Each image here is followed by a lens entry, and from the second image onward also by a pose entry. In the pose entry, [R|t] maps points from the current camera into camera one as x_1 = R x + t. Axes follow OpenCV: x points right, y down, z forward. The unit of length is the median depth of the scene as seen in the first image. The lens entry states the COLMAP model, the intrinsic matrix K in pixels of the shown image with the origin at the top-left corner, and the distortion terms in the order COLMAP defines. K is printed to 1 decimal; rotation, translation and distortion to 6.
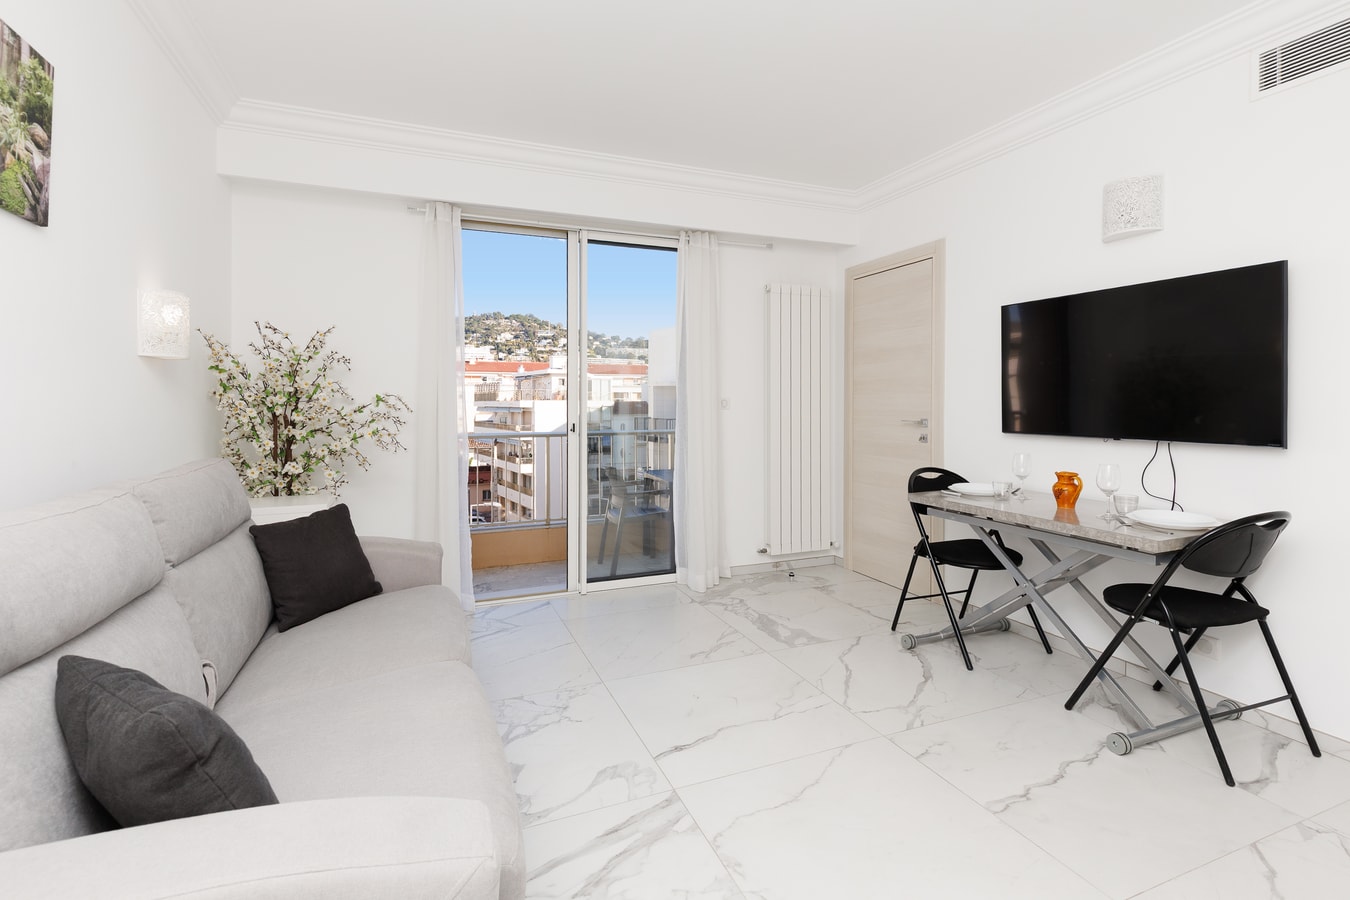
lens RADIAL K [[655.2, 0, 723.1], [0, 655.2, 398.2], [0, 0, 1]] dist [-0.002799, -0.004770]
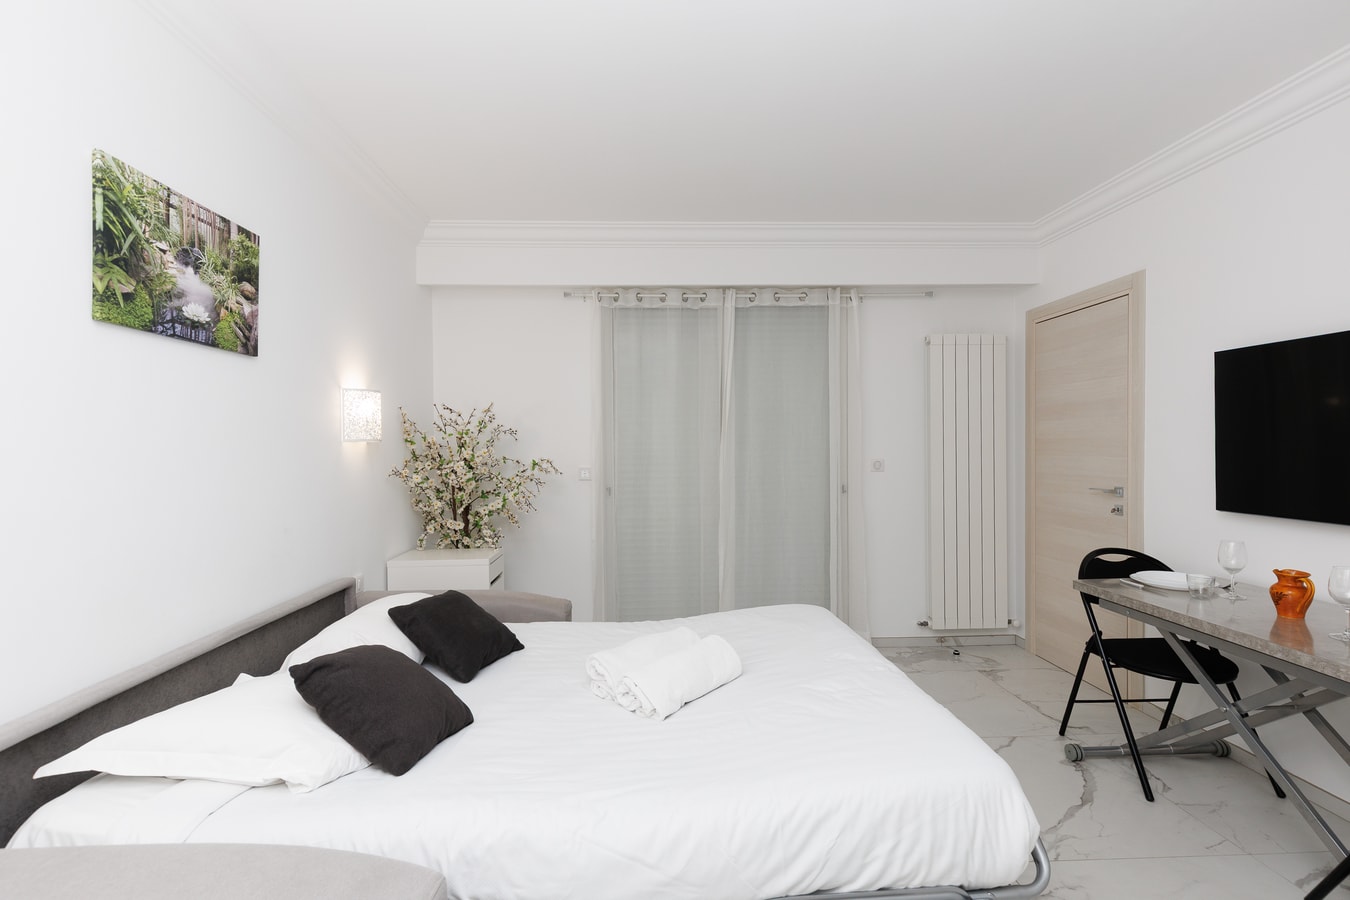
lens RADIAL K [[655.2, 0, 693.1], [0, 655.2, 447.1], [0, 0, 1]] dist [-0.002799, -0.004770]
pose [[0.931289, 0.000505, -0.364280, 0.134711], [0.003533, 0.999939, 0.010420, -0.039333], [0.364264, -0.010991, 0.931231, 0.028673]]
